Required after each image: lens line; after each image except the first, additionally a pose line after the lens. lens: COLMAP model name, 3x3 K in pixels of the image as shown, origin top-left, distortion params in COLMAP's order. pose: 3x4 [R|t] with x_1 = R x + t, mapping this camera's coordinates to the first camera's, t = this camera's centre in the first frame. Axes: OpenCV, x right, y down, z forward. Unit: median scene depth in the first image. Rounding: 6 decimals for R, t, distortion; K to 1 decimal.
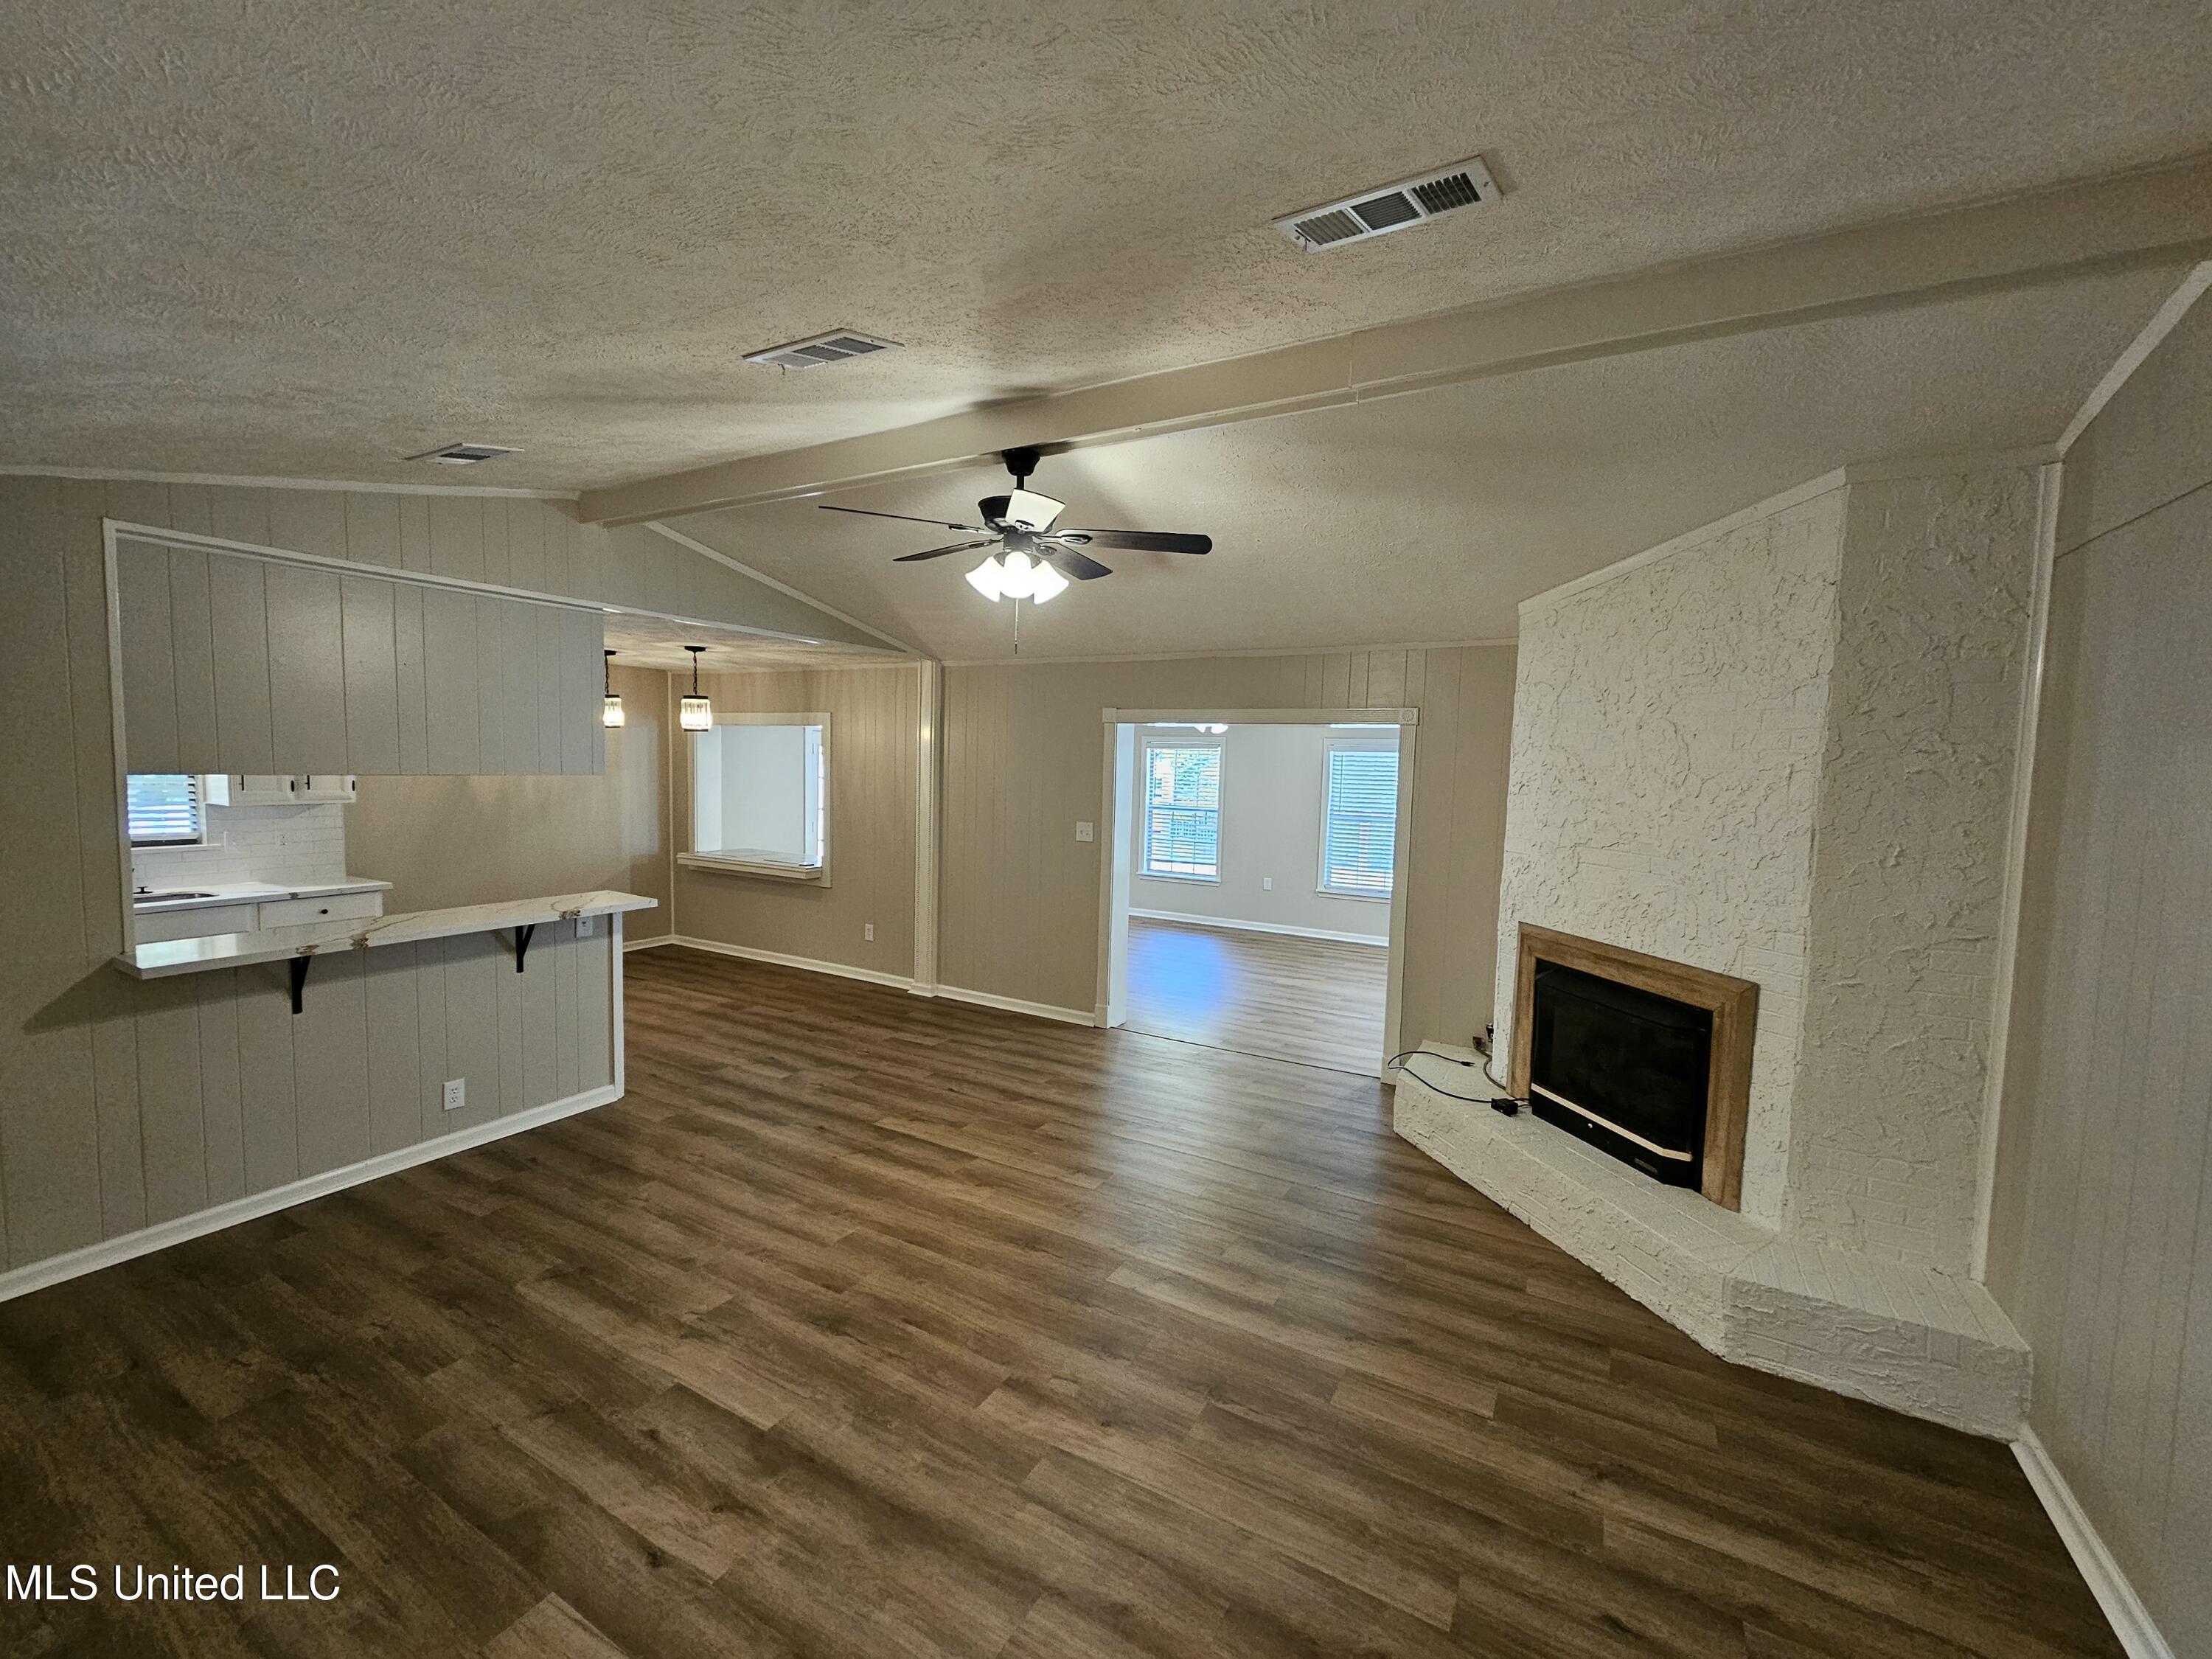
lens RADIAL K [[908.6, 0, 1106.0], [0, 908.6, 824.5], [0, 0, 1]] dist [0.001174, 0.001116]
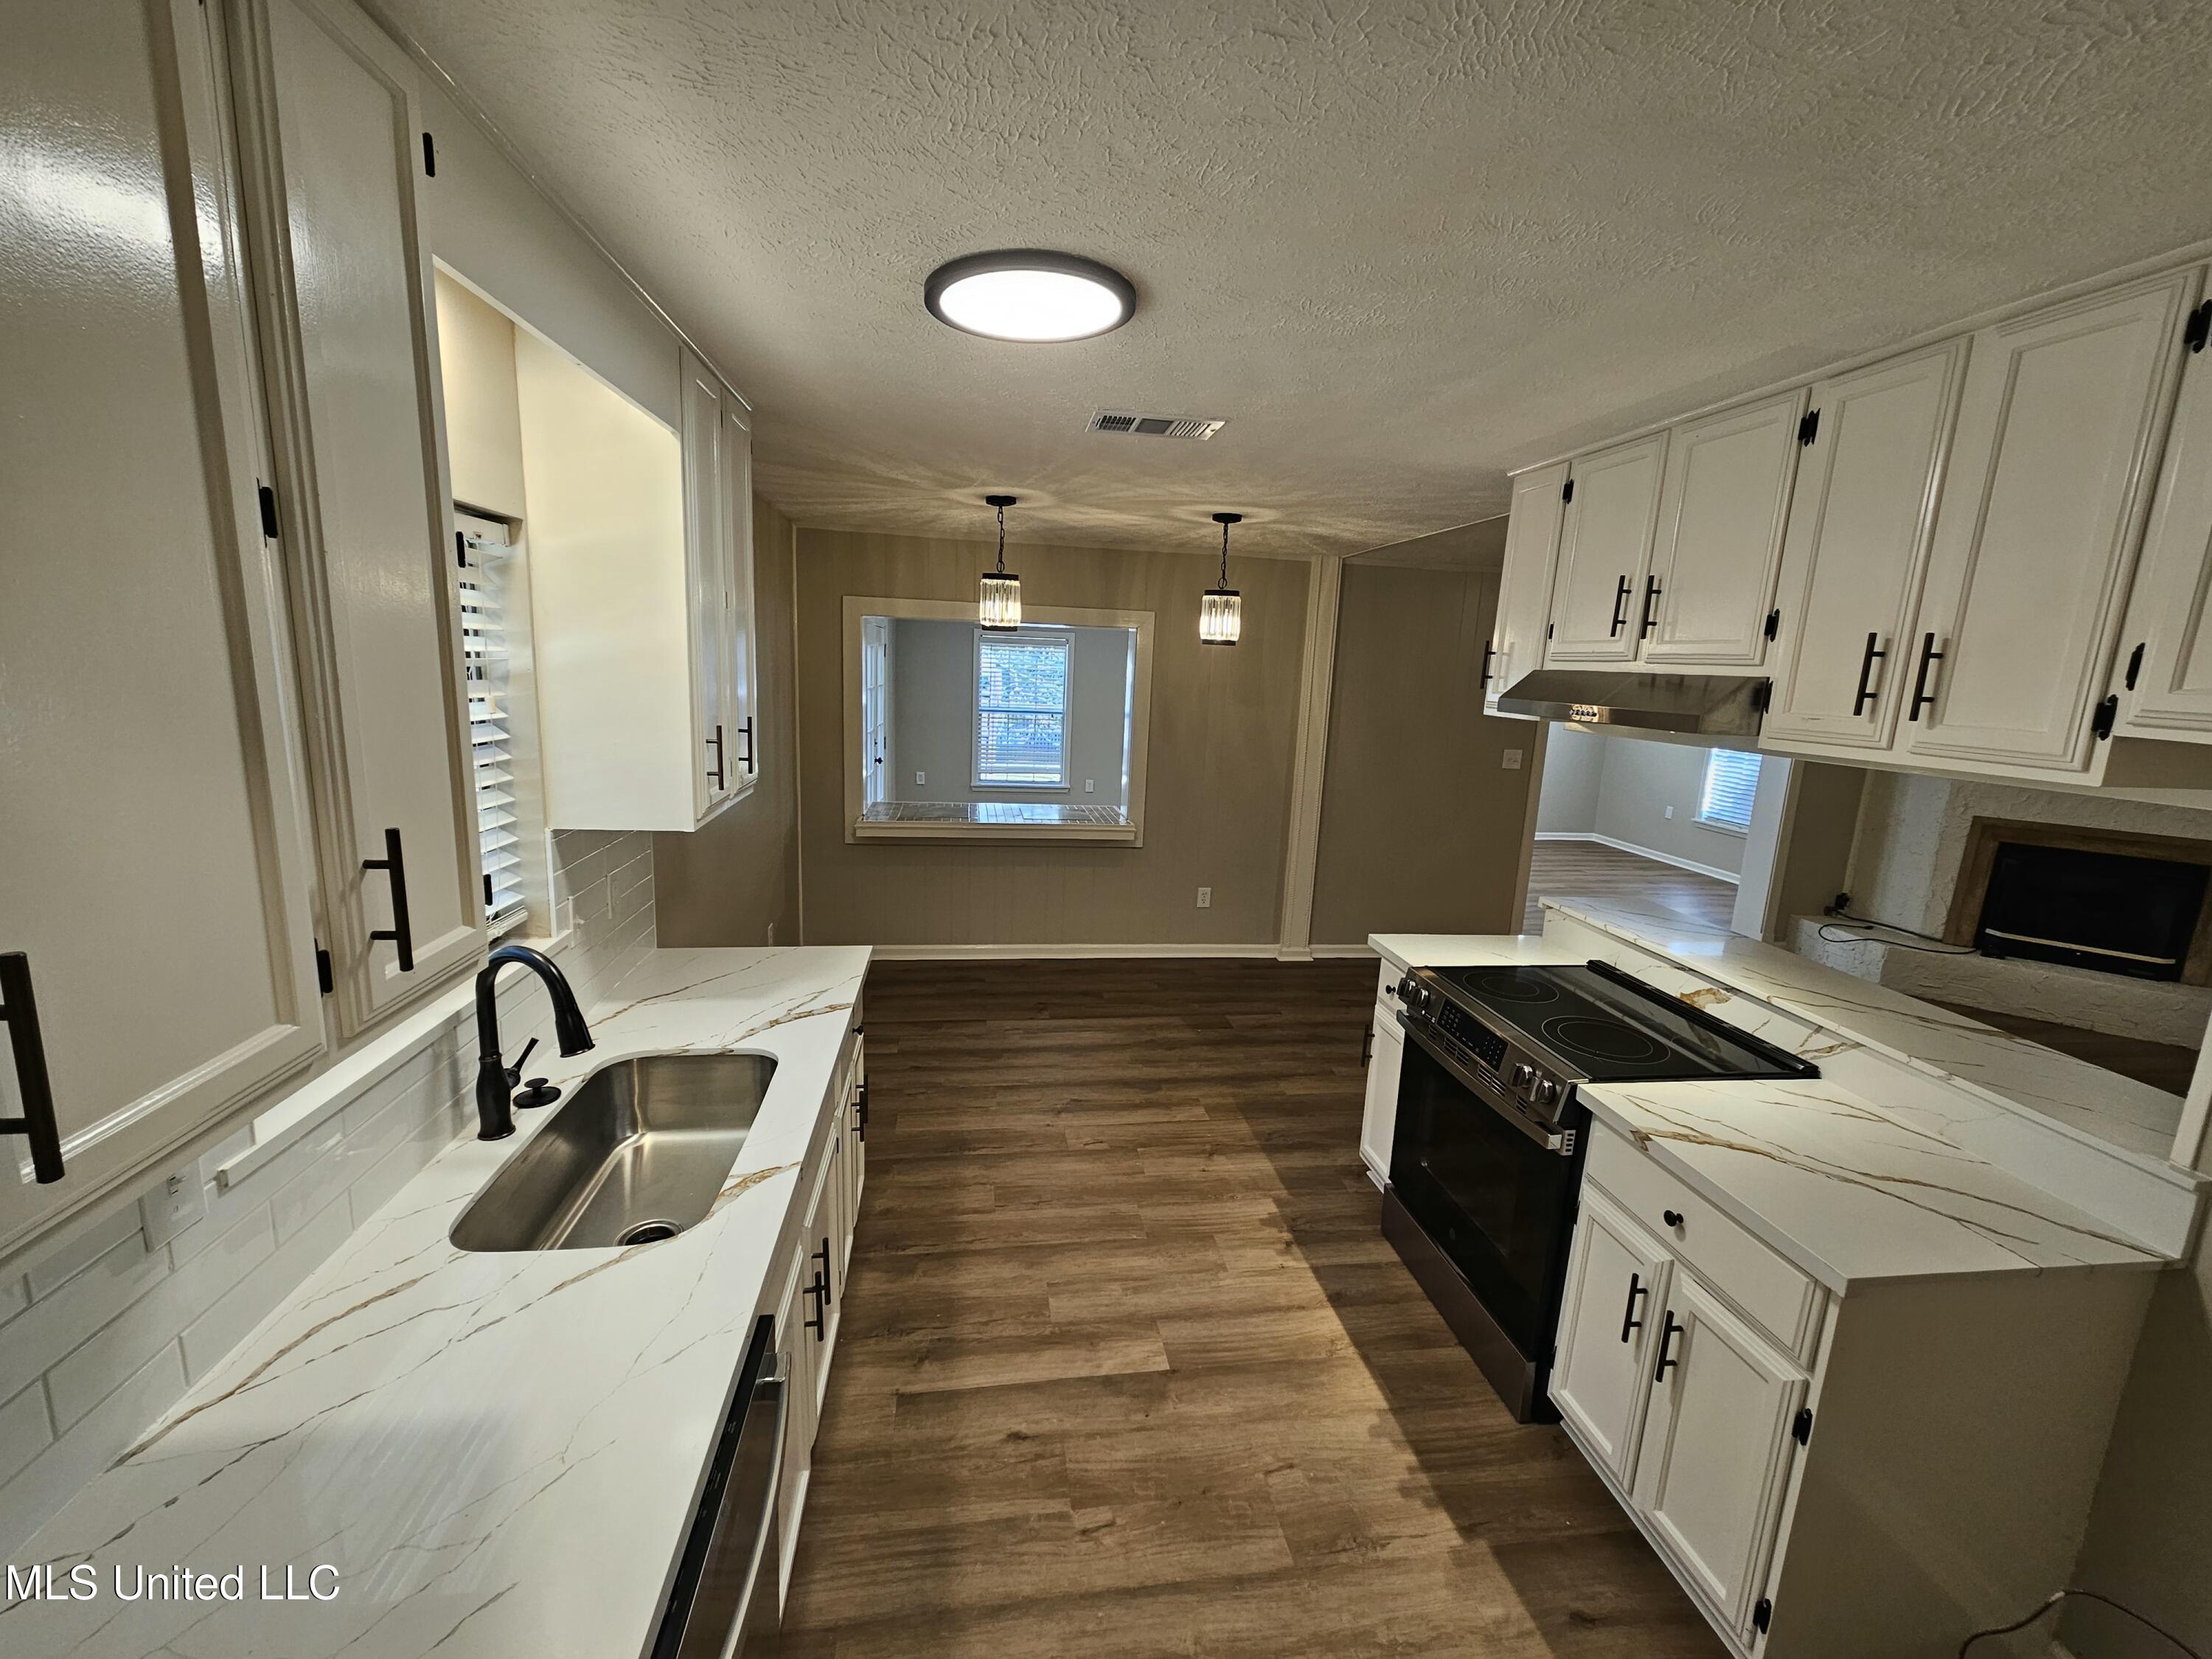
lens RADIAL K [[908.6, 0, 1104.4], [0, 908.6, 823.5], [0, 0, 1]] dist [0.001174, 0.001116]
pose [[0.788593, -0.102226, 0.606359, -1.058893], [0.022607, 0.990238, 0.137543, -0.073871], [-0.614500, -0.094758, 0.783205, 0.577172]]
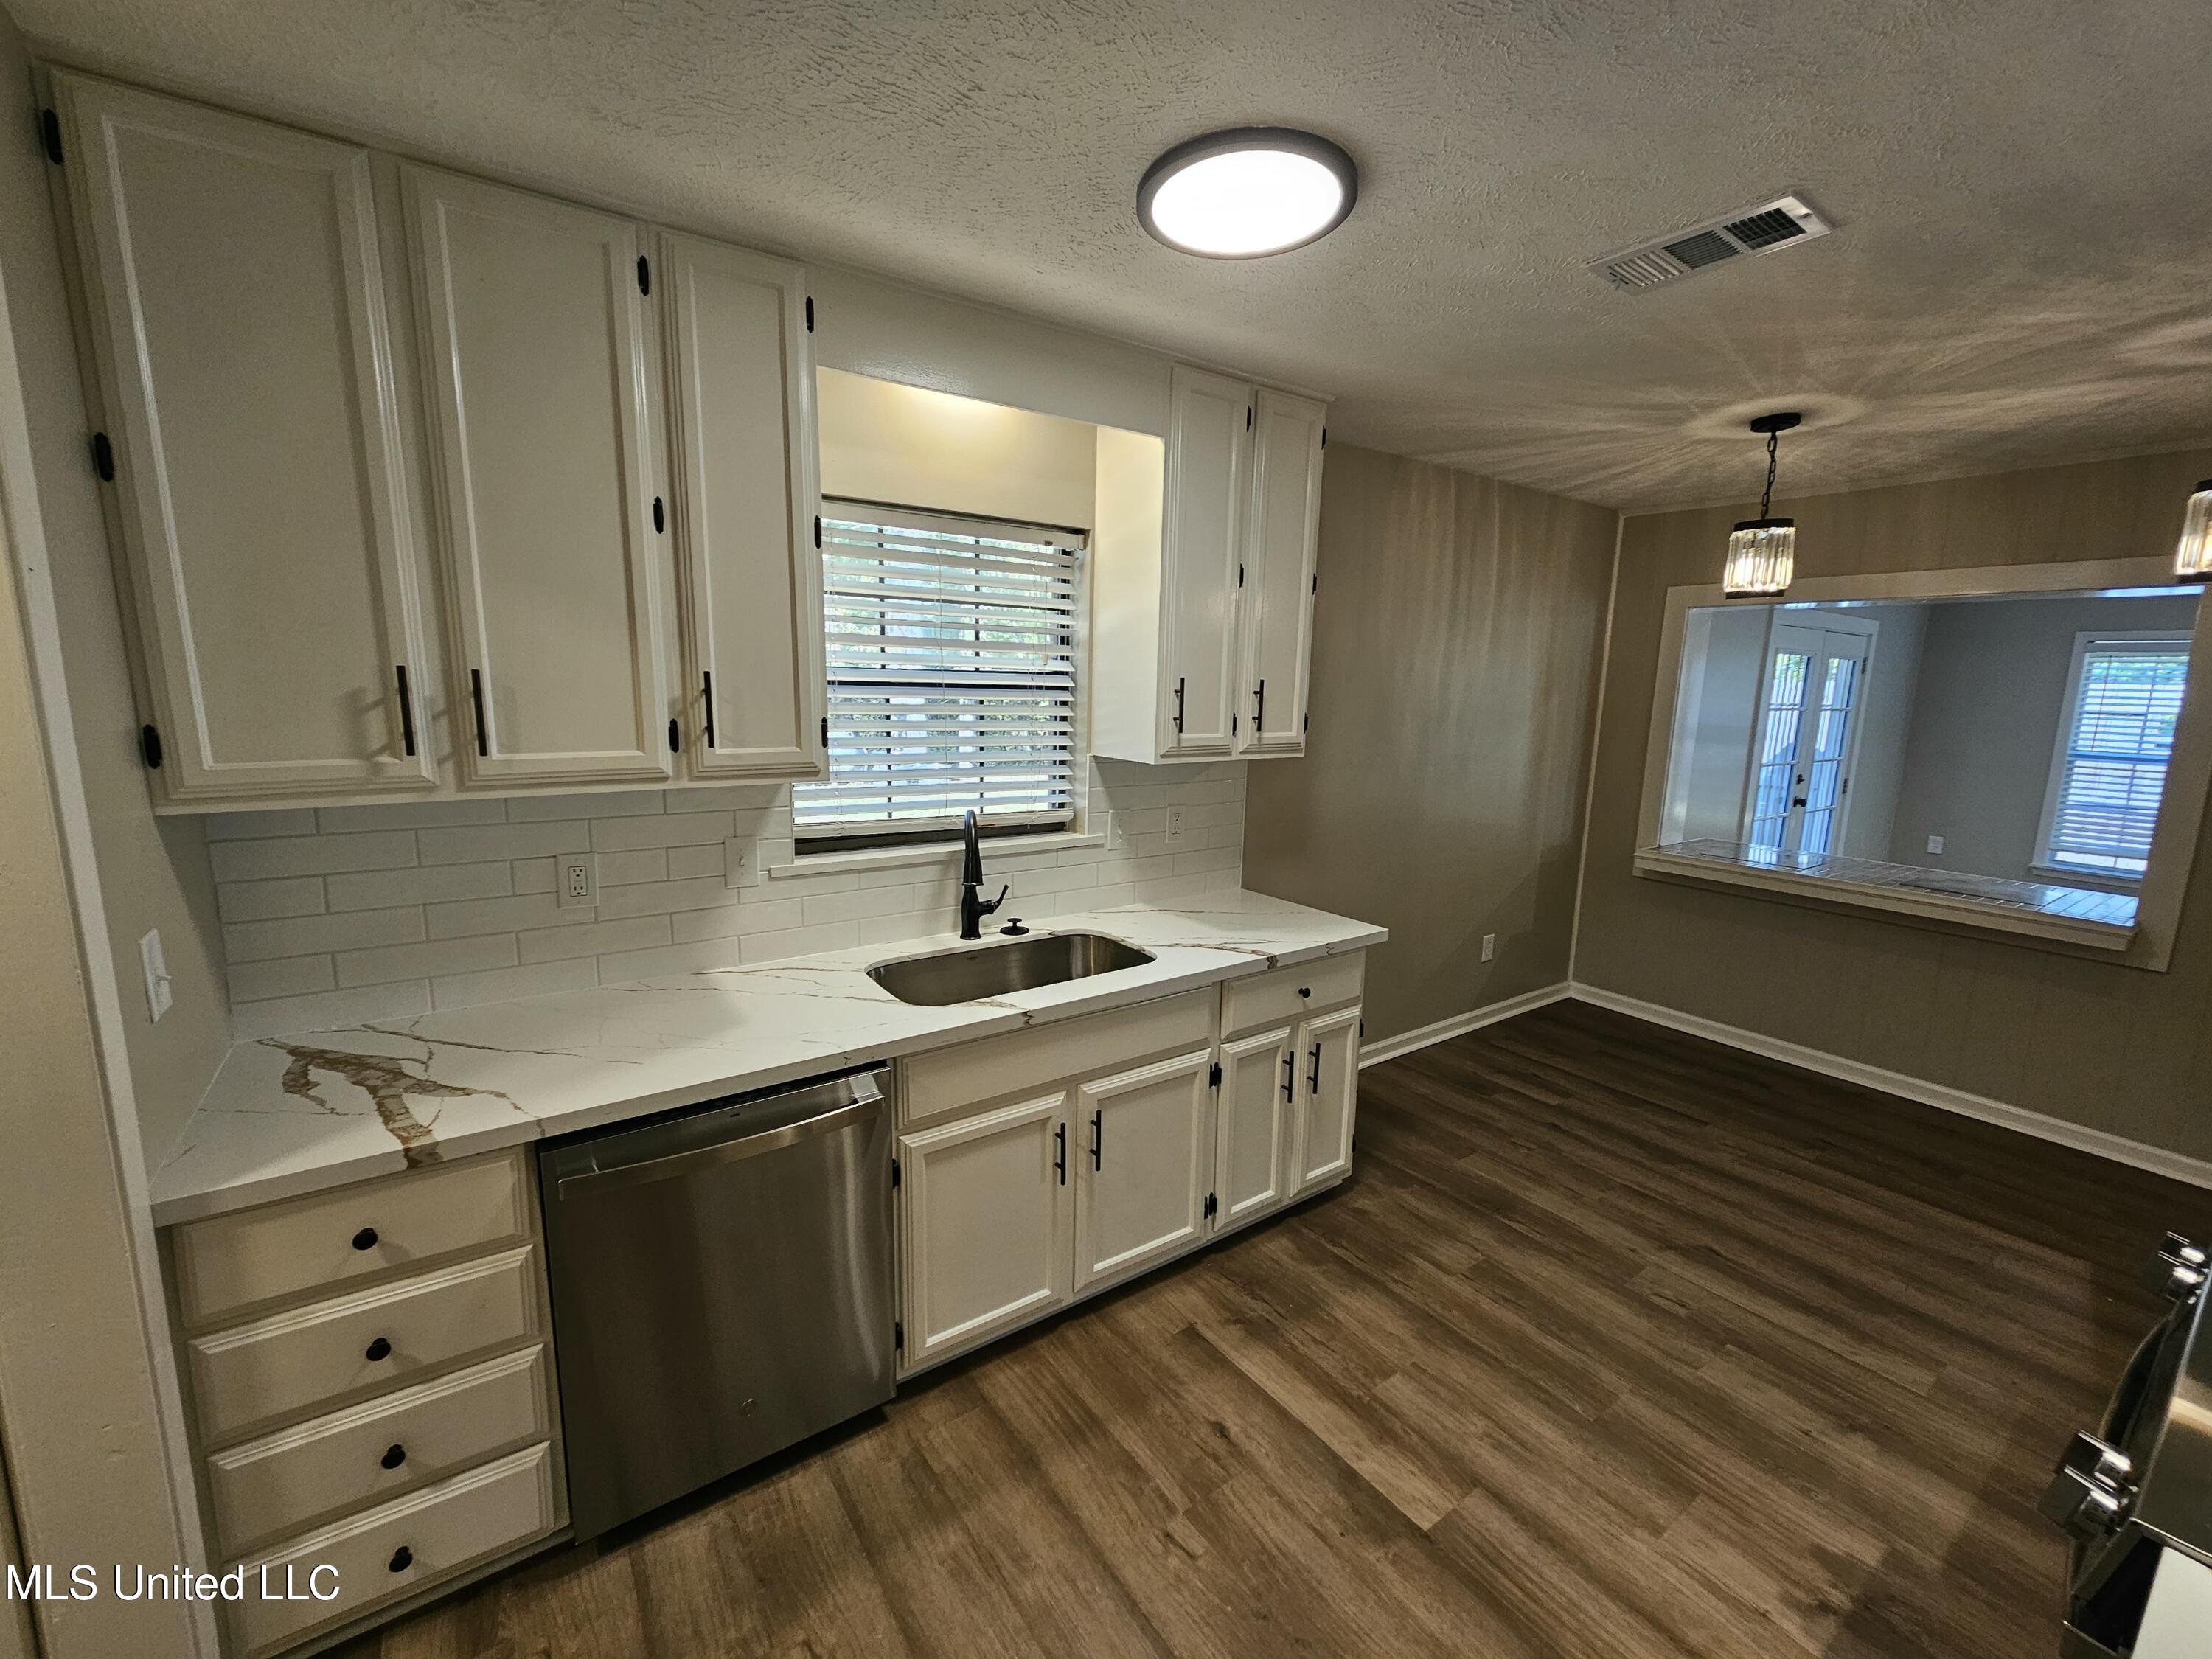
lens RADIAL K [[908.6, 0, 1107.0], [0, 908.6, 825.6], [0, 0, 1]] dist [0.001174, 0.001116]
pose [[0.905003, 0.064083, -0.420550, -0.777904], [-0.030267, 0.995783, 0.086605, -0.028597], [0.424327, -0.065649, 0.903126, 0.550500]]
